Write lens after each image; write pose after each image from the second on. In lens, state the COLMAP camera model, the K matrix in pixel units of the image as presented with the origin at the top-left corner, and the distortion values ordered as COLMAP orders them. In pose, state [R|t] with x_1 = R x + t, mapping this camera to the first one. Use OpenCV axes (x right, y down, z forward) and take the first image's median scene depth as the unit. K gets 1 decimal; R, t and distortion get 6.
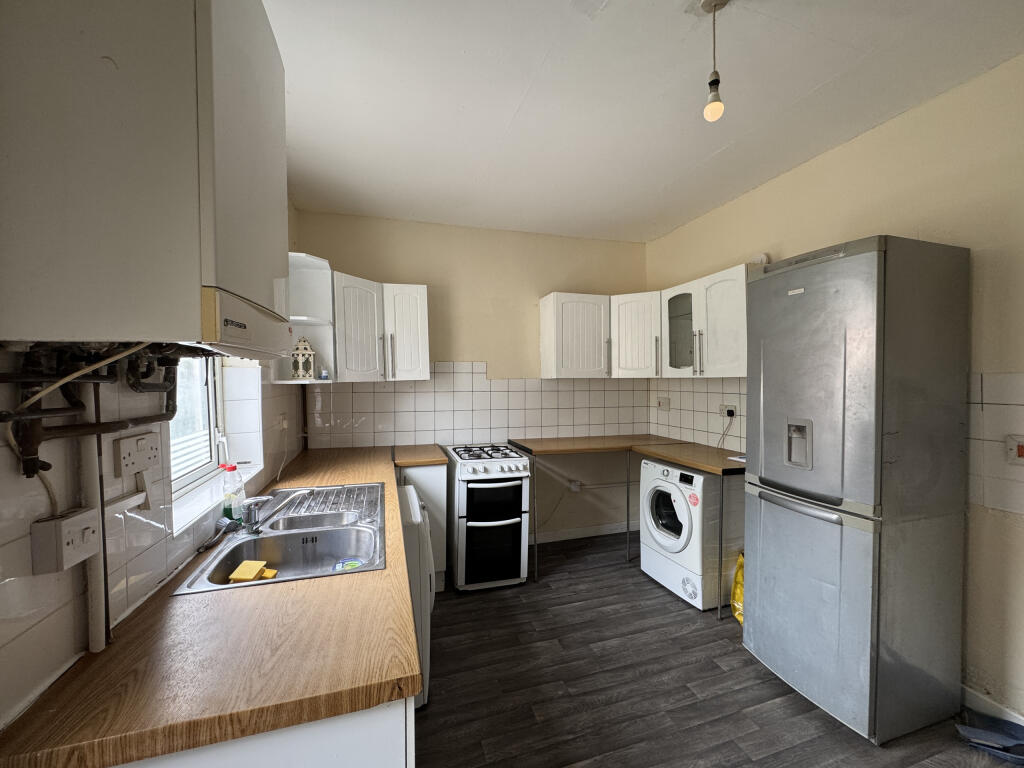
lens RADIAL K [[409.7, 0, 513.1], [0, 409.7, 382.9], [0, 0, 1]] dist [-0.000723, 0.000103]
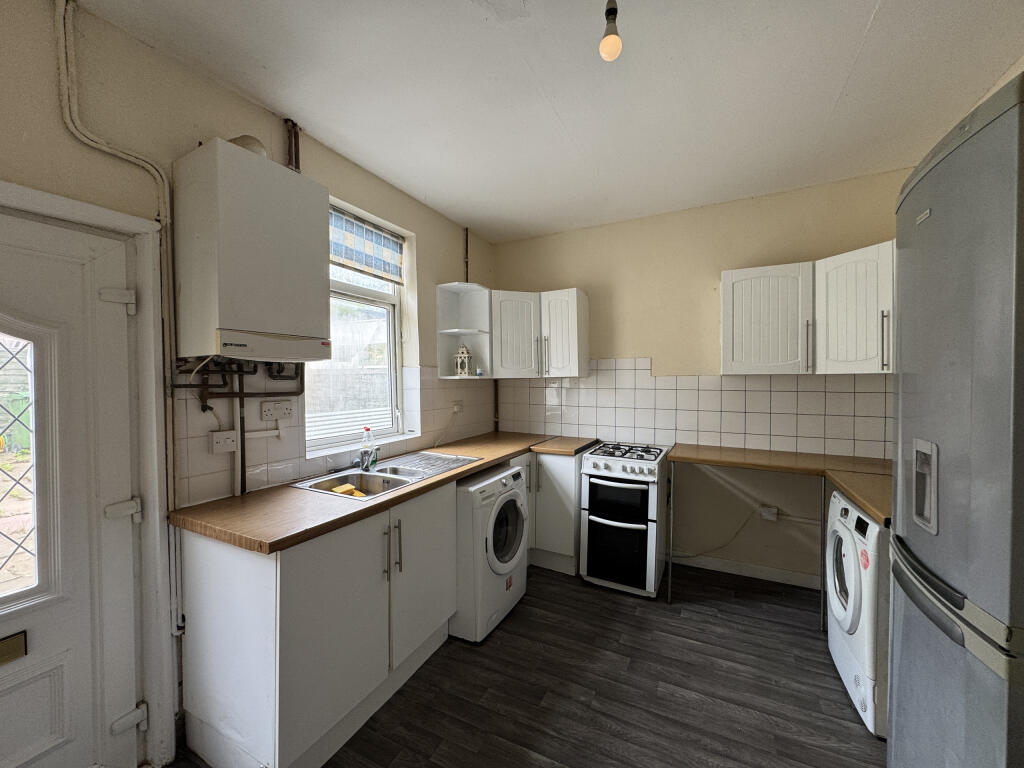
lens RADIAL K [[409.7, 0, 513.1], [0, 409.7, 382.9], [0, 0, 1]] dist [-0.000723, 0.000103]
pose [[0.714285, 0.009730, -0.699787, 0.455780], [-0.009285, 0.999947, 0.004426, 0.006679], [0.699793, 0.003336, 0.714338, 0.132407]]
